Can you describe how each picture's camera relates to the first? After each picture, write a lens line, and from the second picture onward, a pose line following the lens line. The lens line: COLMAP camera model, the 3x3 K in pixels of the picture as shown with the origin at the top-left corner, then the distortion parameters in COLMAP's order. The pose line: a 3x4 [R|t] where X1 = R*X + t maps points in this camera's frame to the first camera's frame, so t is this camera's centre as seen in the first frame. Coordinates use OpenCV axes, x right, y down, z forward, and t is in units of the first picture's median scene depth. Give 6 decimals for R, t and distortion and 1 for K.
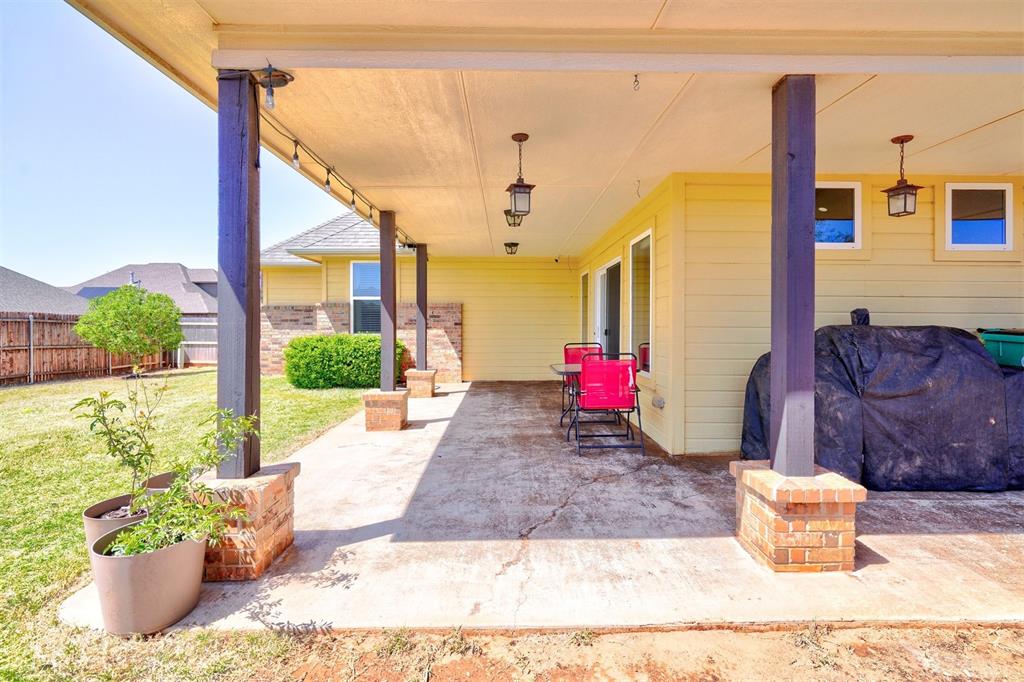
lens RADIAL K [[468.2, 0, 514.6], [0, 468.2, 328.5], [0, 0, 1]] dist [-0.002561, -0.000058]
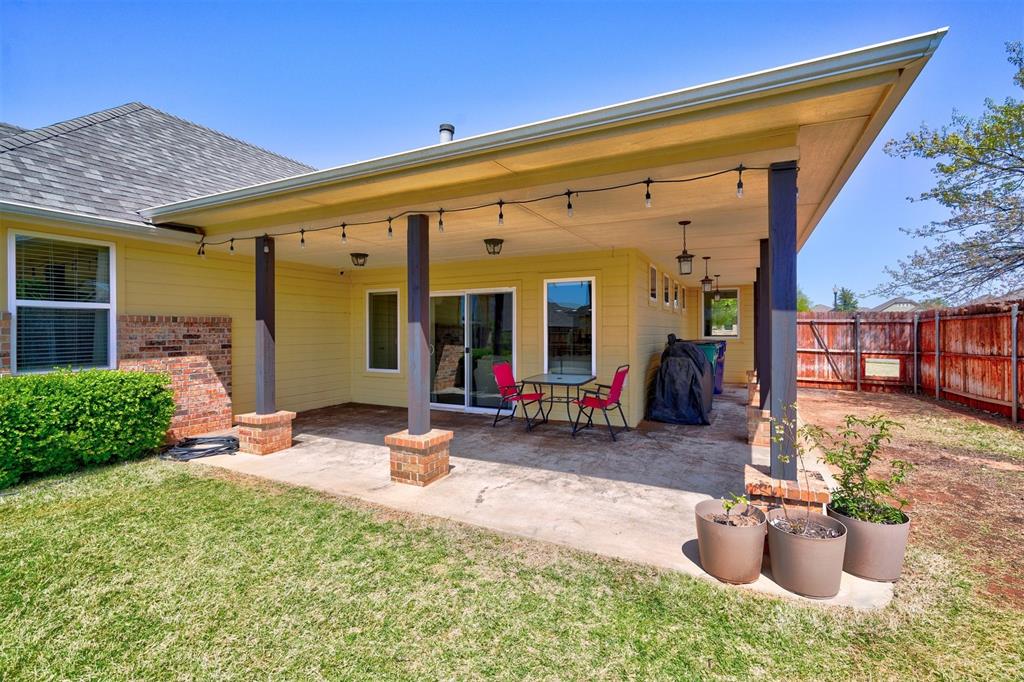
lens RADIAL K [[462.5, 0, 513.4], [0, 462.5, 333.3], [0, 0, 1]] dist [-0.001738, 0.000769]
pose [[0.465999, -0.008722, 0.884742, -0.540541], [0.016999, 0.999855, 0.000904, -0.022910], [-0.884622, 0.014618, 0.466080, 0.283730]]
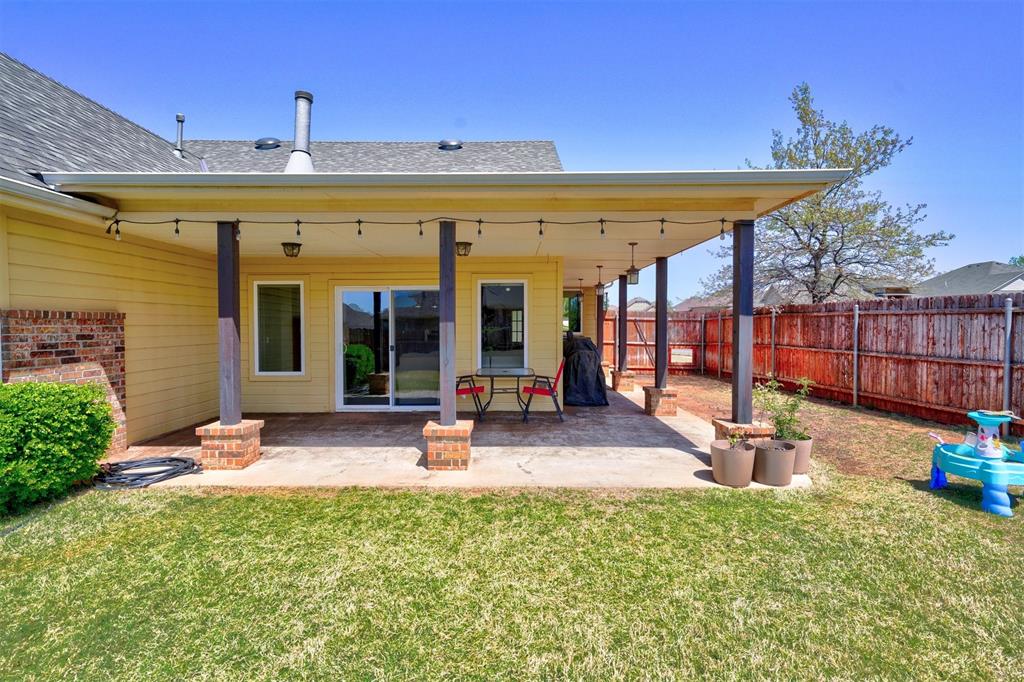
lens RADIAL K [[511.6, 0, 511.1], [0, 511.6, 338.4], [0, 0, 1]] dist [0.005354, 0.001197]
pose [[0.022165, -0.027873, 0.999366, -0.731728], [0.019001, 0.999442, 0.027453, -0.030705], [-0.999574, 0.018380, 0.022682, 0.511987]]
